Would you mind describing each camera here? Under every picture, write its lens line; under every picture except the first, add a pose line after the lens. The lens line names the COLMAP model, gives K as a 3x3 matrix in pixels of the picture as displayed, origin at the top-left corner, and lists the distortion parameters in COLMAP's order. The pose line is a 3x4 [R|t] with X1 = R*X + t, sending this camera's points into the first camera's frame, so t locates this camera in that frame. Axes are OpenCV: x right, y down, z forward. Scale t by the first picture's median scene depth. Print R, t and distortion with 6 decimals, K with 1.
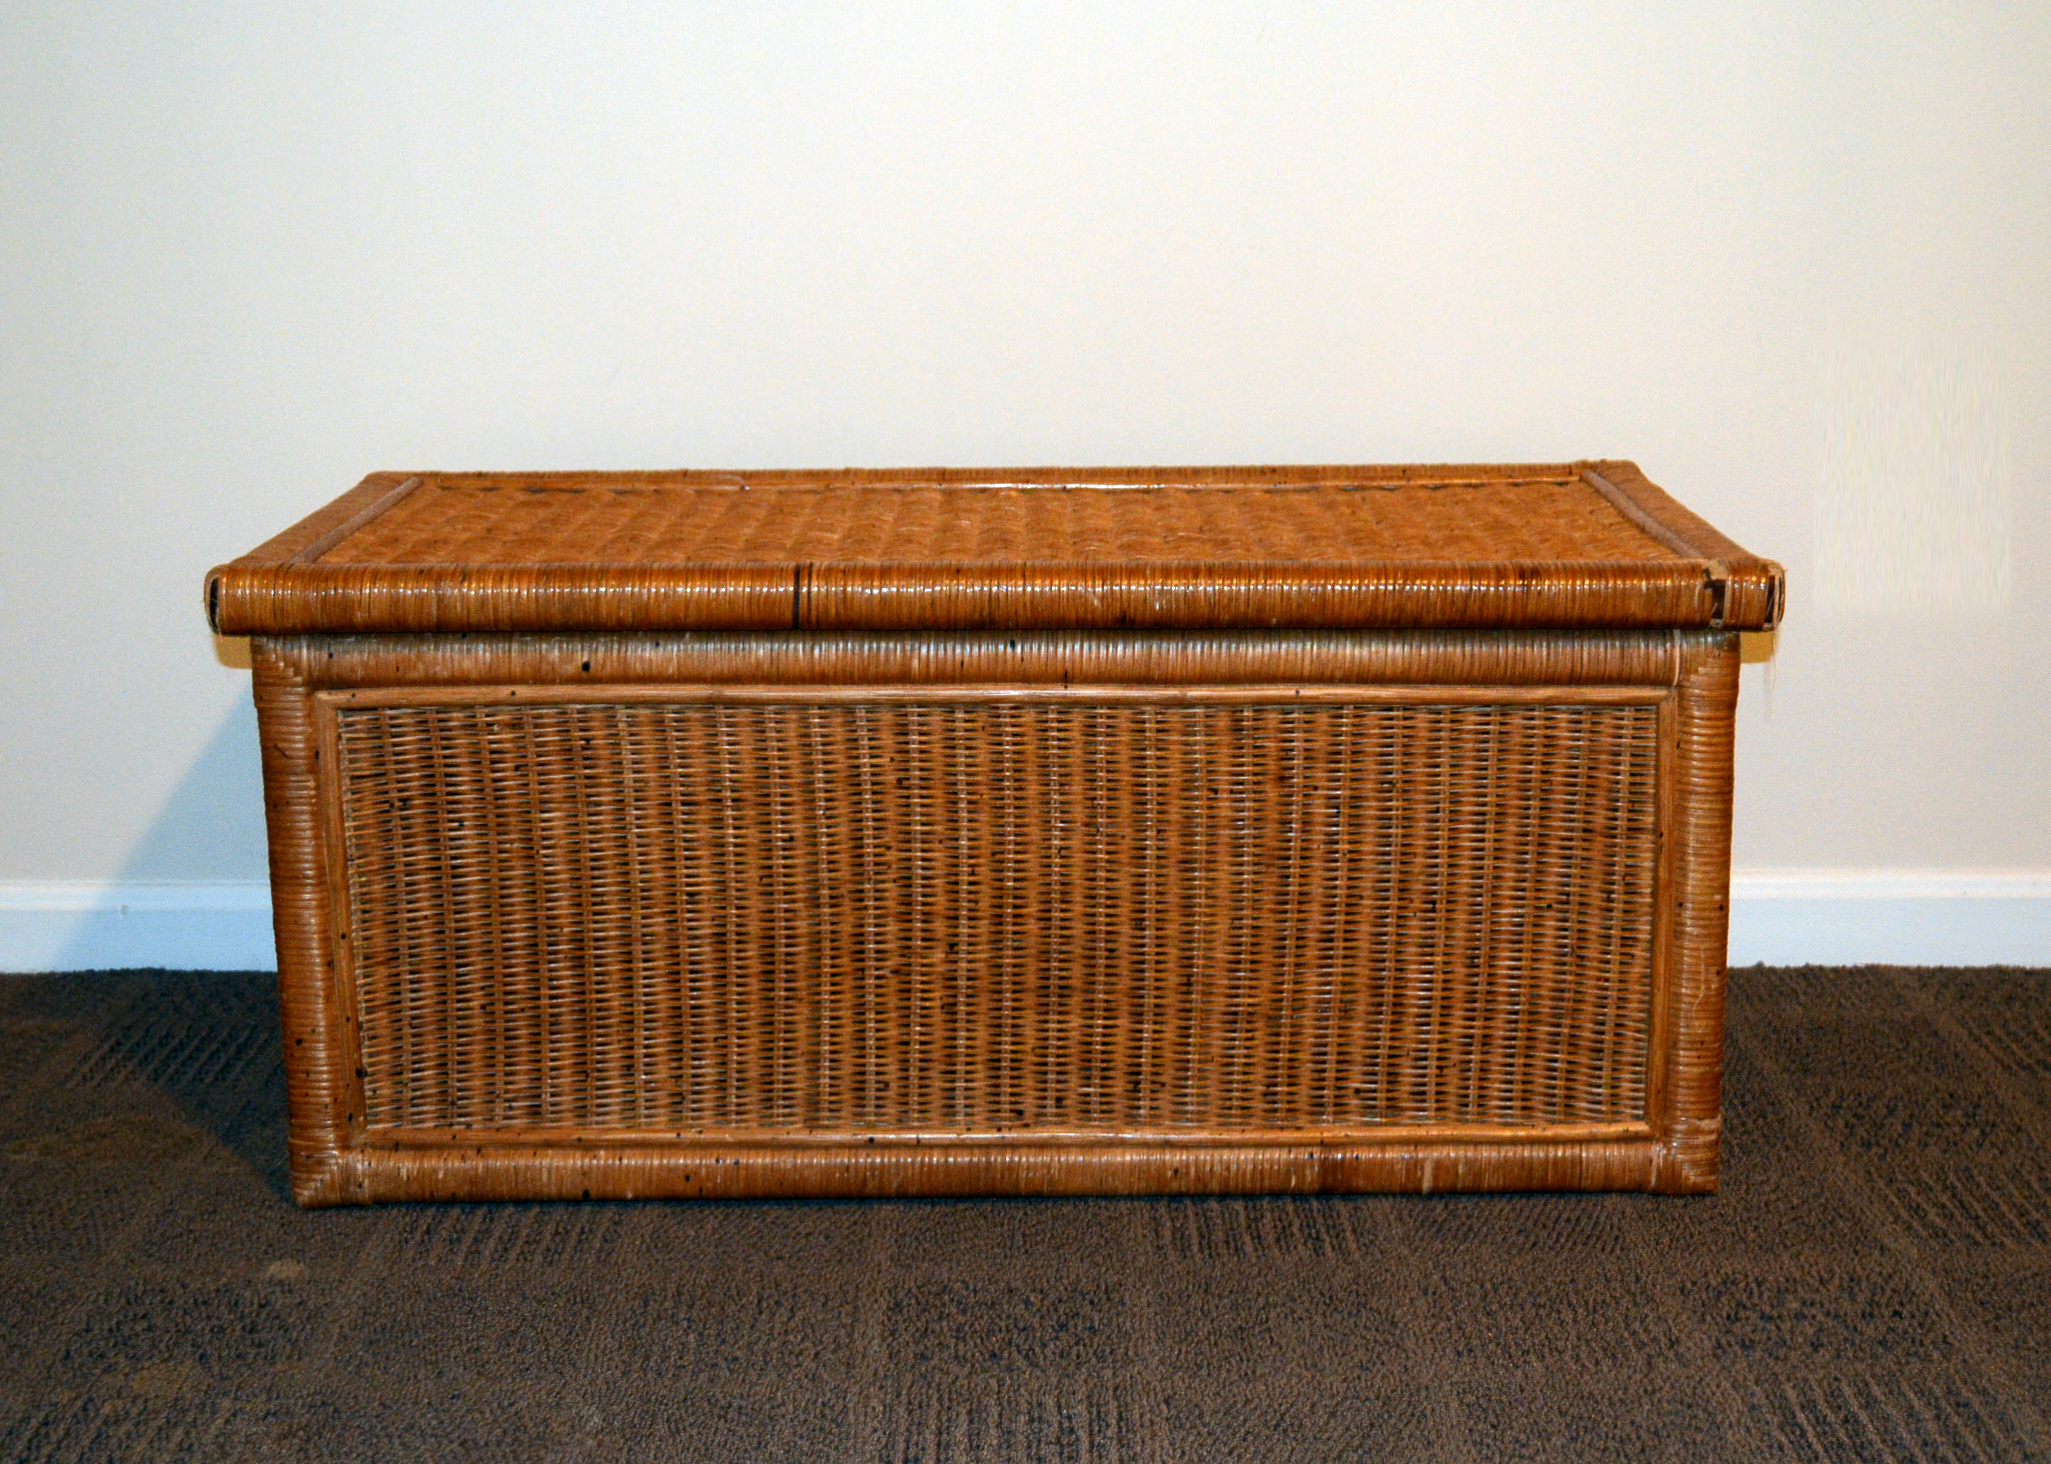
lens RADIAL K [[3613.8, 0, 1025.5], [0, 3613.8, 732.0], [0, 0, 1]] dist [-0.024578, 0.026839]
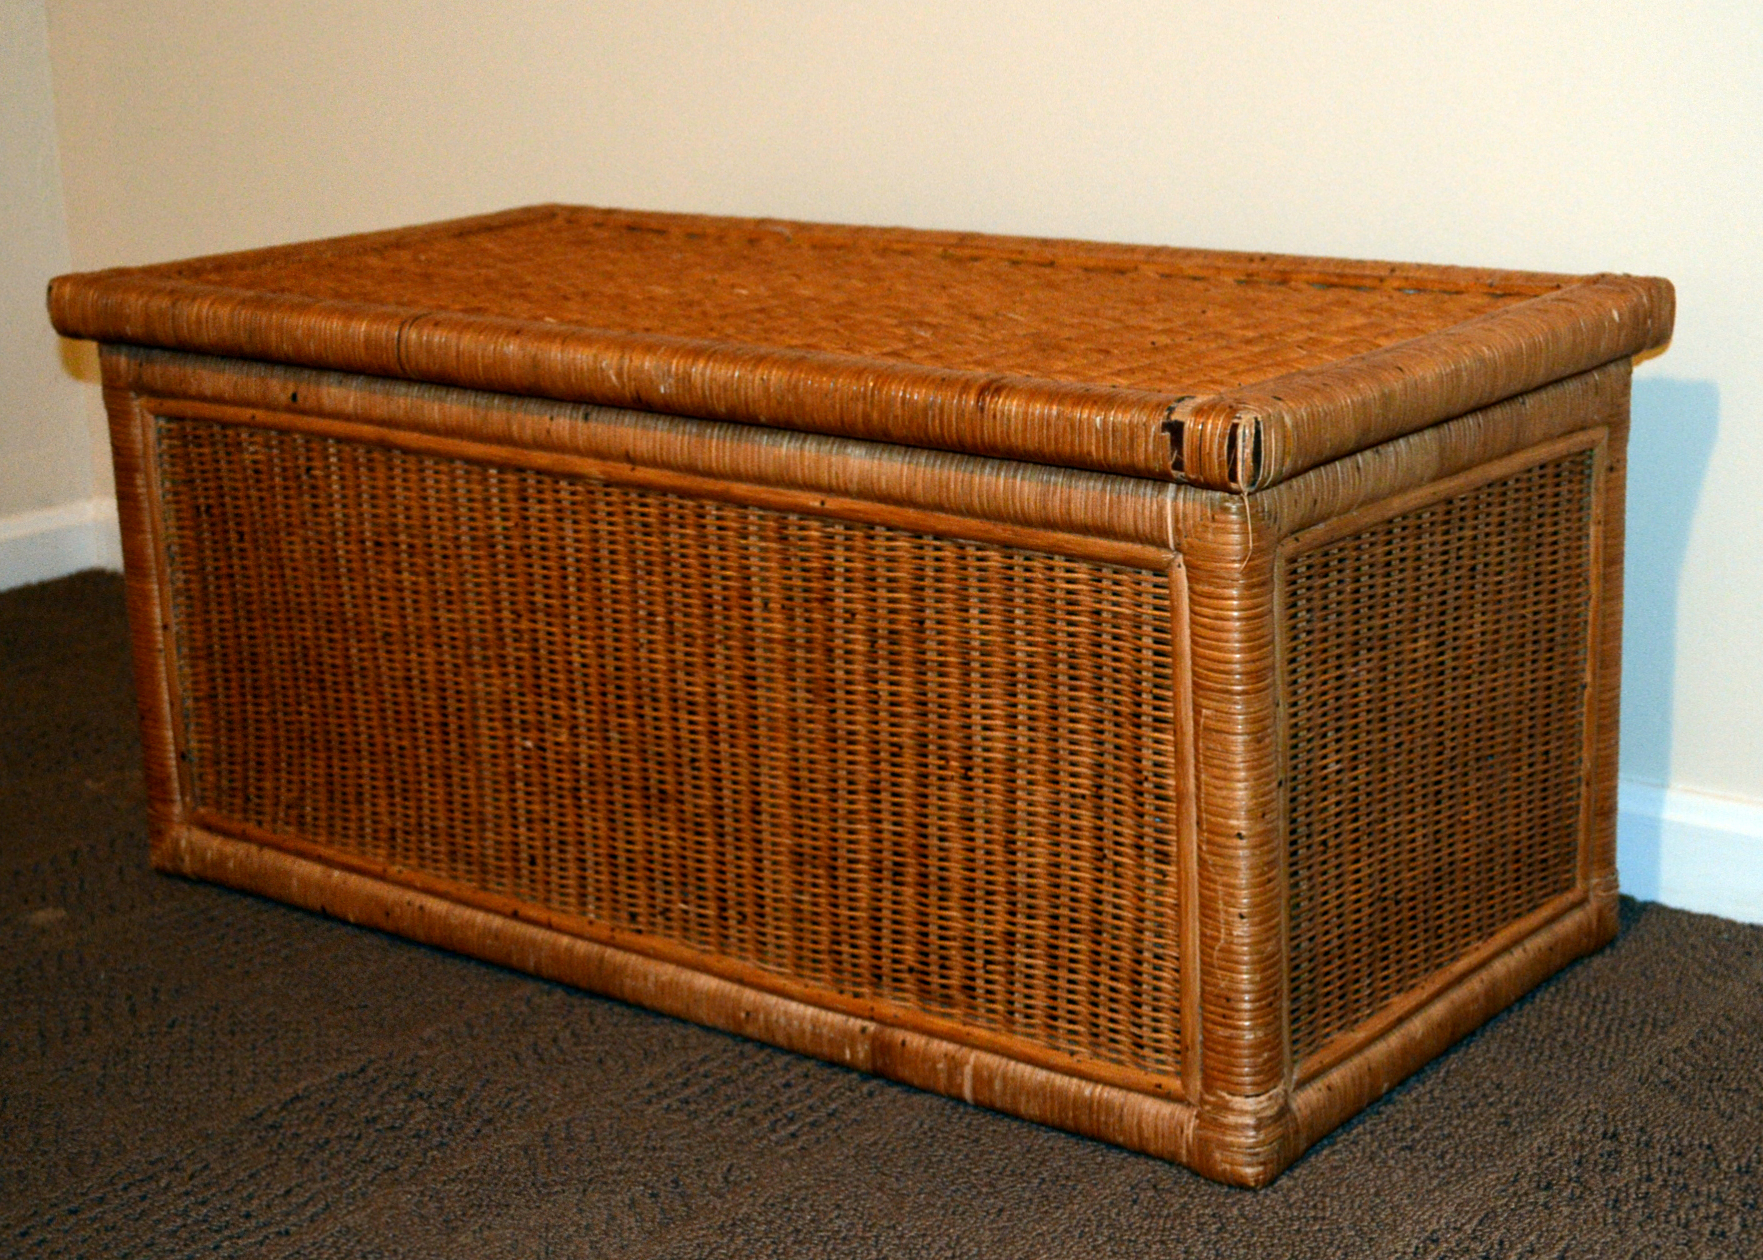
lens RADIAL K [[3106.3, 0, 881.5], [0, 3106.3, 630.0], [0, 0, 1]] dist [-0.024578, 0.026839]
pose [[0.765824, 0.143086, -0.626929, 0.557247], [-0.145509, 0.988202, 0.047794, -0.018373], [0.626371, 0.054622, 0.777609, 0.401158]]
